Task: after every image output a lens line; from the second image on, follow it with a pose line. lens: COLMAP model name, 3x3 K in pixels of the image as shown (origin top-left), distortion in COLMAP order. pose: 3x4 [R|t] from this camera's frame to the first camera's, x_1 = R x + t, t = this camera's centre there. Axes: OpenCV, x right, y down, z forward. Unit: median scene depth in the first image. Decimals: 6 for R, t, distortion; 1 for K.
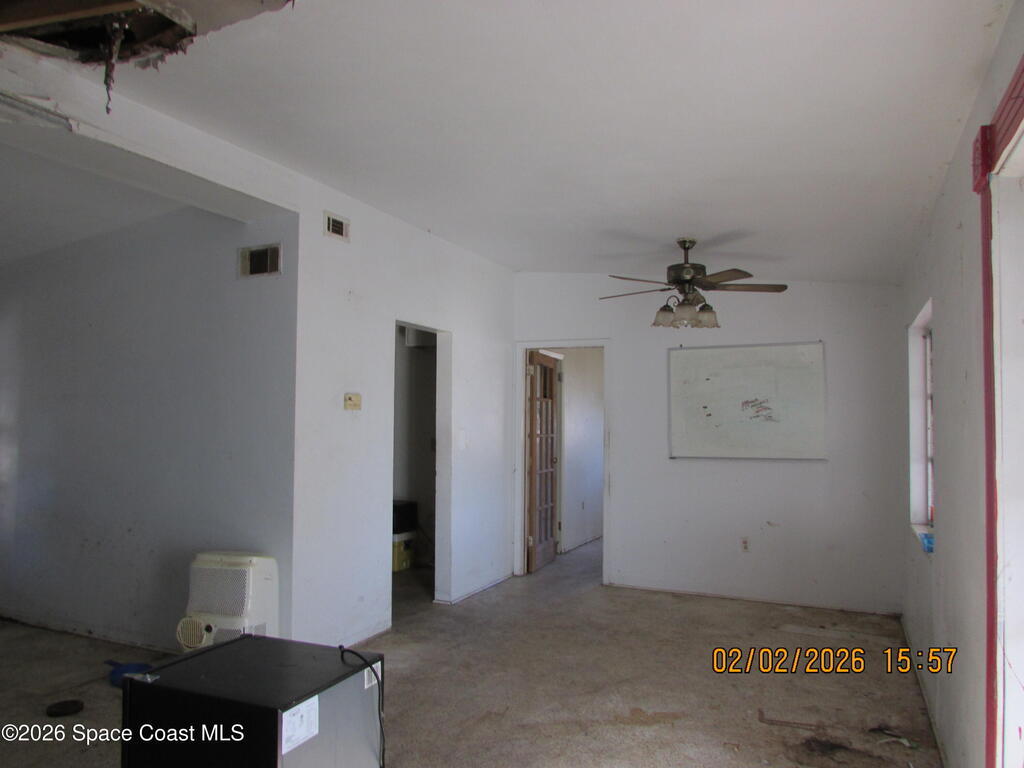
lens RADIAL K [[736.7, 0, 514.8], [0, 736.7, 387.1], [0, 0, 1]] dist [-0.007644, 0.004618]
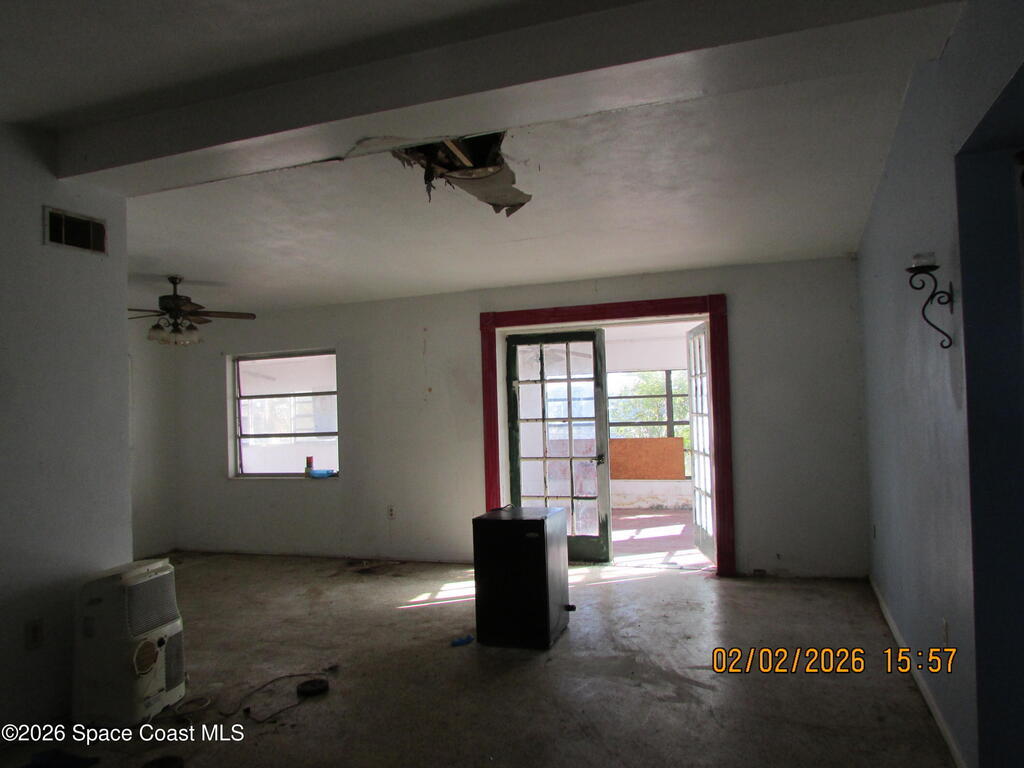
lens RADIAL K [[736.7, 0, 514.8], [0, 736.7, 387.1], [0, 0, 1]] dist [-0.007644, 0.004618]
pose [[-0.073381, 0.023923, 0.997017, -1.317882], [-0.010723, 0.999636, -0.024775, 0.024349], [-0.997246, -0.012509, -0.073097, 0.599709]]
